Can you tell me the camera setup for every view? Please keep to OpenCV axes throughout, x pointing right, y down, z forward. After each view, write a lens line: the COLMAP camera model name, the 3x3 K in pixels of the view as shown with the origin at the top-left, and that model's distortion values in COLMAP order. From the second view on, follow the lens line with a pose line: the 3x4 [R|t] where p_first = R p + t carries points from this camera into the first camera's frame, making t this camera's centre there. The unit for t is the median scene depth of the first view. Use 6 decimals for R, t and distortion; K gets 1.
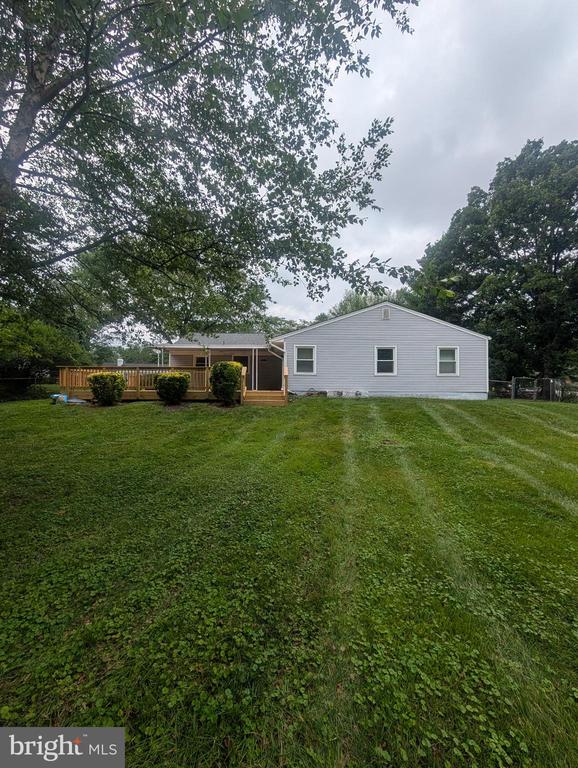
lens RADIAL K [[296.3, 0, 288.6], [0, 296.3, 386.3], [0, 0, 1]] dist [0.000337, 0.000015]
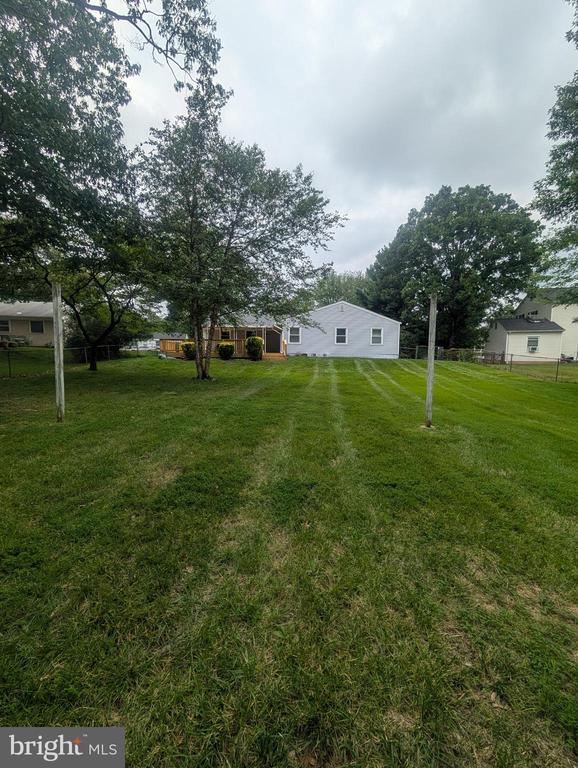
lens RADIAL K [[296.3, 0, 289.5], [0, 296.3, 380.7], [0, 0, 1]] dist [0.000337, 0.000015]
pose [[0.997189, -0.002218, 0.074890, -0.103439], [-0.004936, 0.995446, 0.095199, 0.010848], [-0.074760, -0.095301, 0.992637, -0.730922]]
